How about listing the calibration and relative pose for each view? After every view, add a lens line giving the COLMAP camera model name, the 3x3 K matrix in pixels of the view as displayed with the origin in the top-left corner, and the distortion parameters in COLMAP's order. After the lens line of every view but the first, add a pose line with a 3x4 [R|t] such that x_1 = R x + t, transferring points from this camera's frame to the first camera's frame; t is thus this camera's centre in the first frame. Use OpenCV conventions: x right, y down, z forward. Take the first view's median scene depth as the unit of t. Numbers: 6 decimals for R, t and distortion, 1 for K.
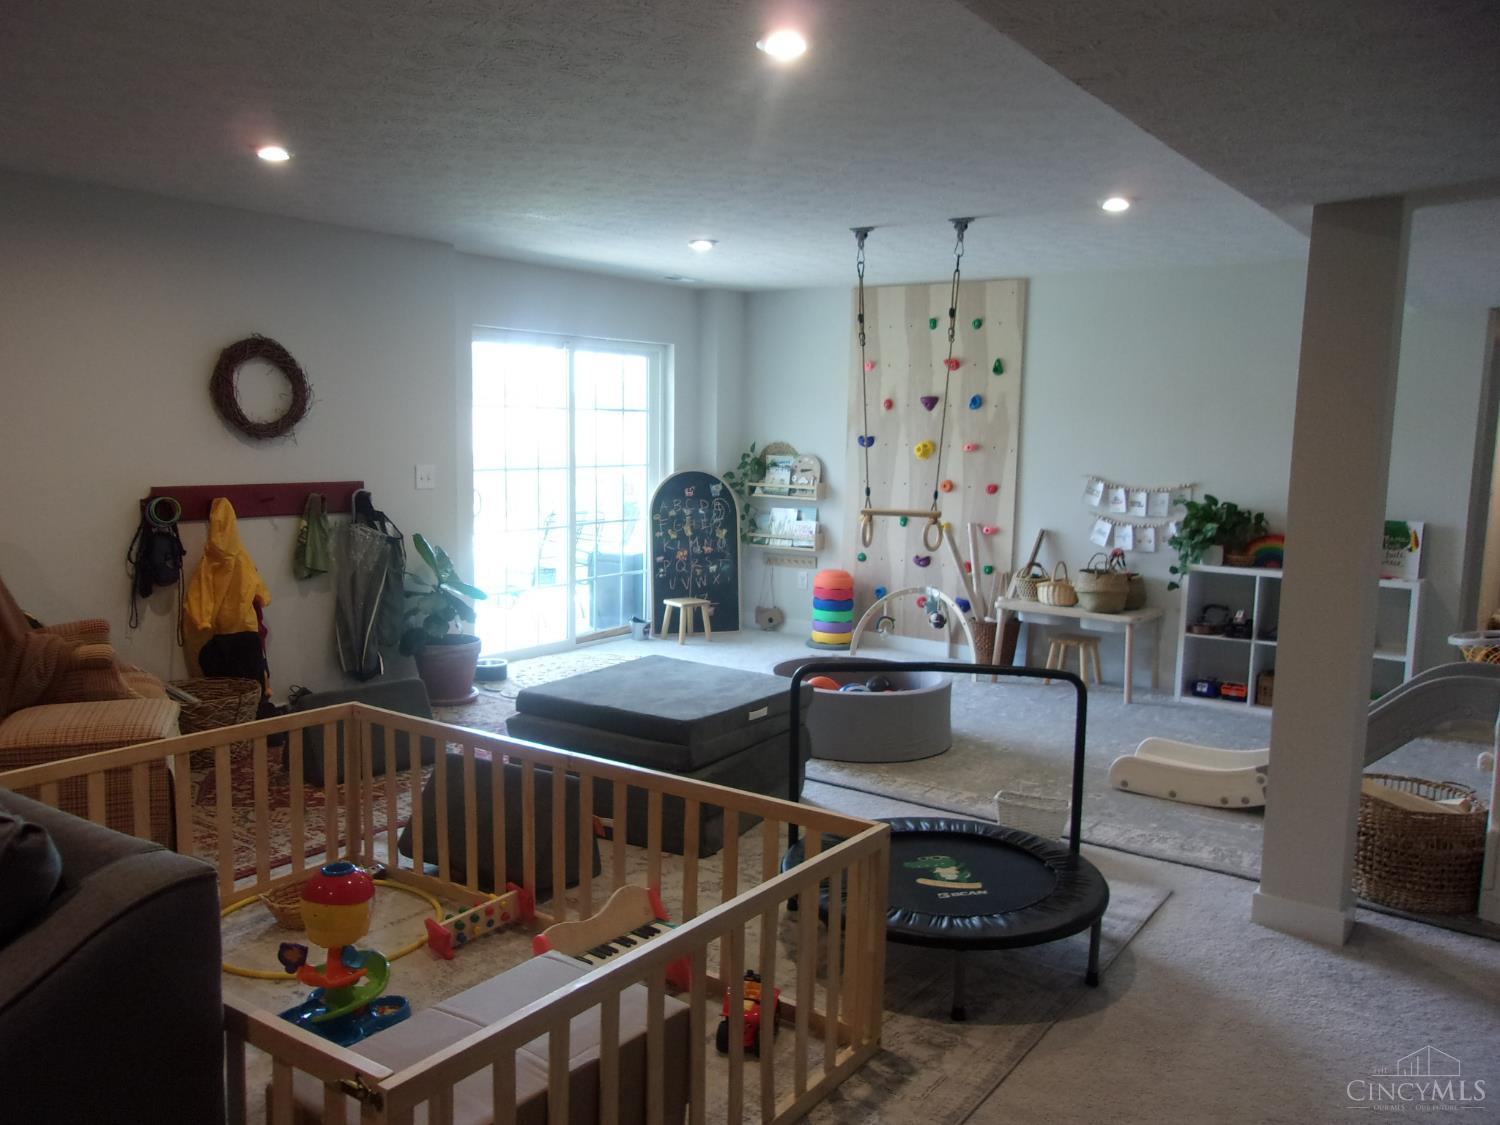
lens RADIAL K [[1173.6, 0, 750.7], [0, 1173.6, 564.8], [0, 0, 1]] dist [0.002788, 0.002364]
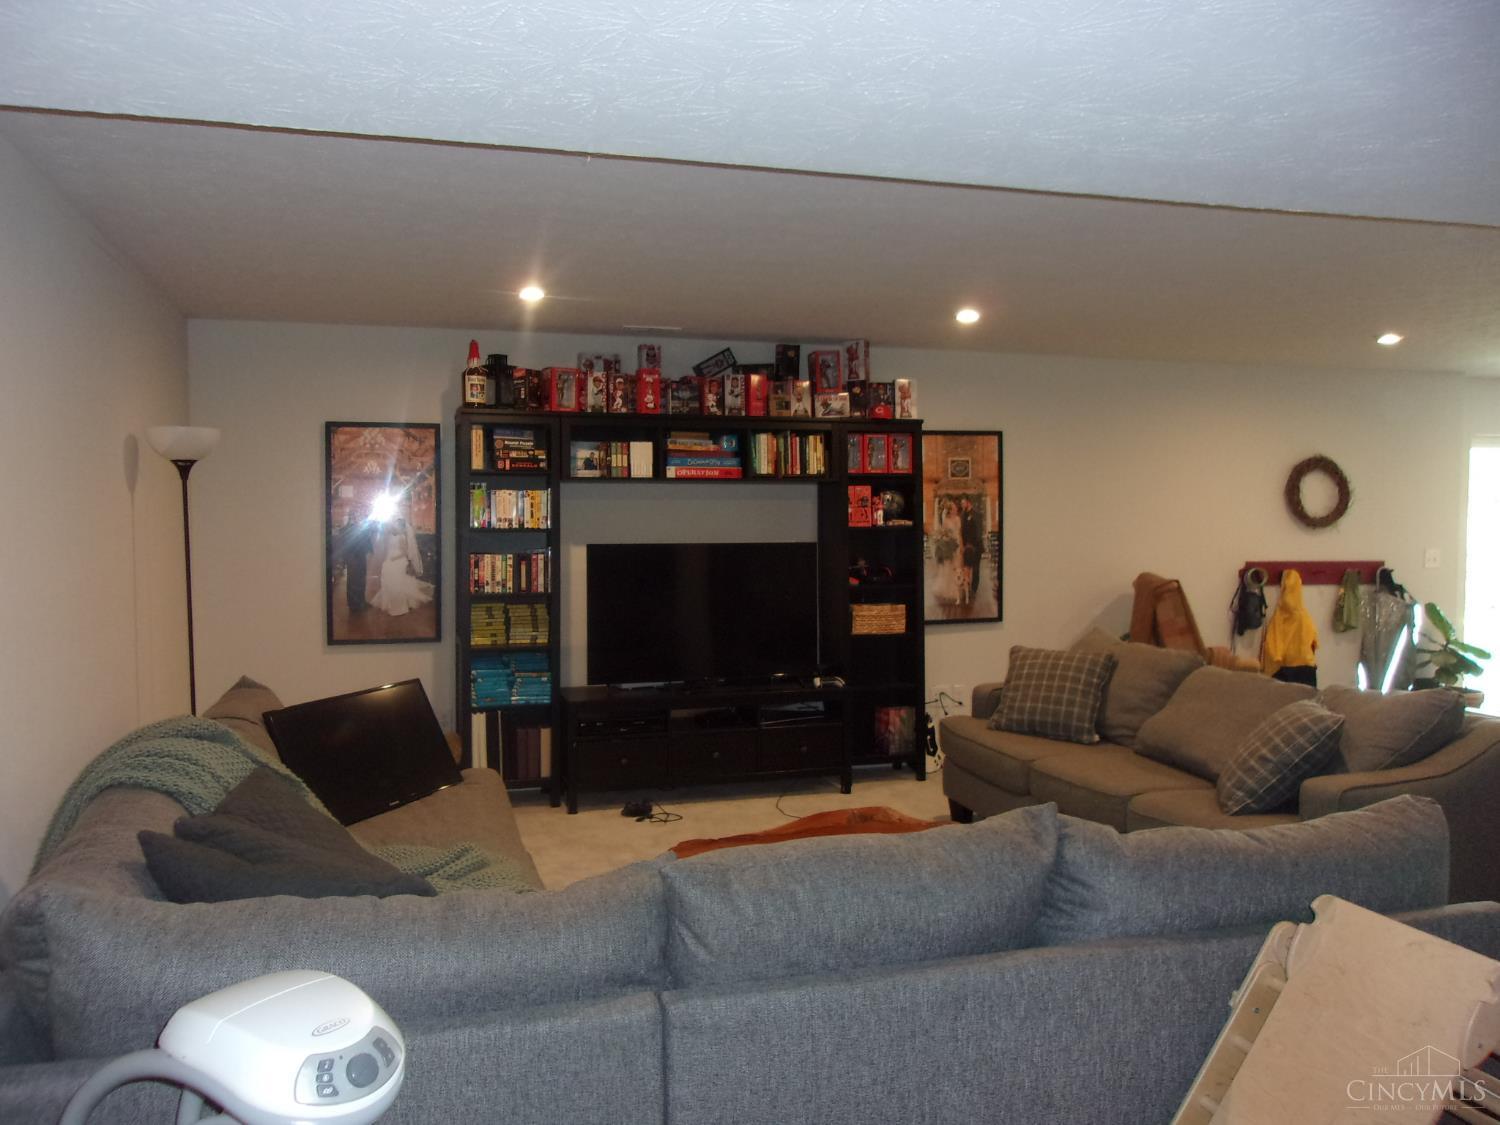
lens RADIAL K [[1173.6, 0, 748.1], [0, 1173.6, 560.2], [0, 0, 1]] dist [0.002788, 0.002364]
pose [[0.794914, 0.023494, -0.606267, -0.111403], [-0.070255, 0.996093, -0.053514, 0.052511], [0.602640, 0.085132, 0.793459, -0.509887]]
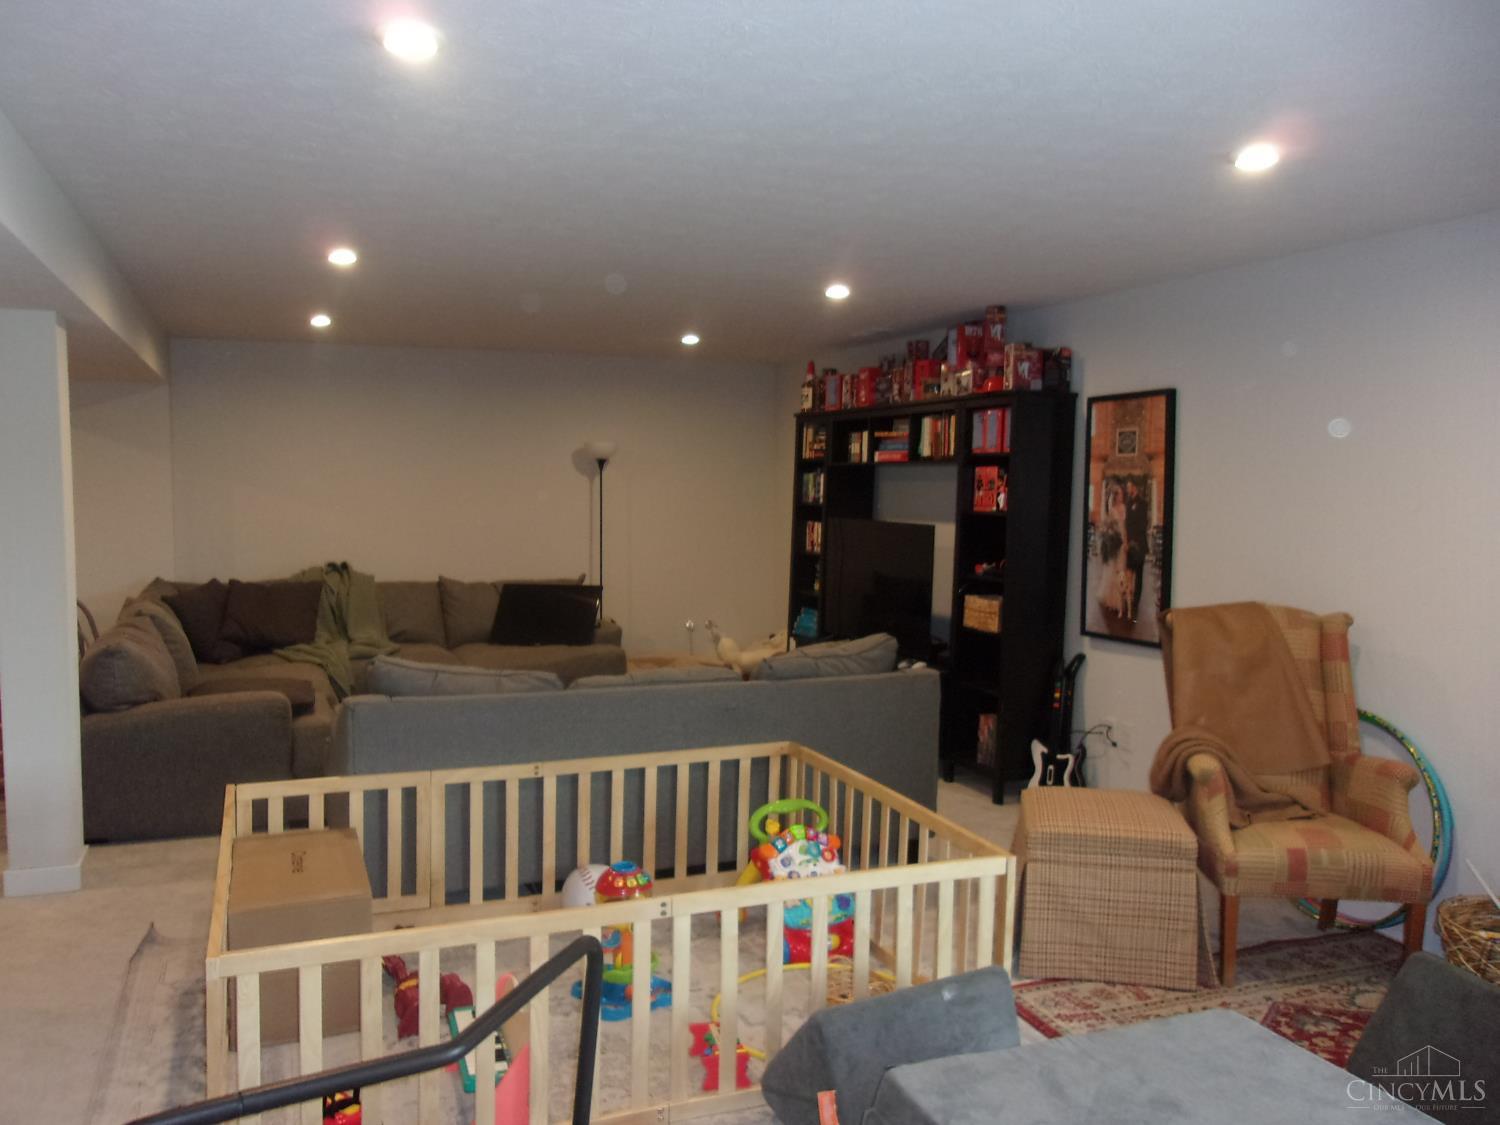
lens RADIAL K [[1173.6, 0, 749.0], [0, 1173.6, 564.2], [0, 0, 1]] dist [0.002788, 0.002364]
pose [[-0.525764, 0.051075, -0.849095, 0.299907], [-0.115232, 0.984718, 0.130585, -0.121115], [0.842789, 0.166500, -0.511844, 0.876329]]
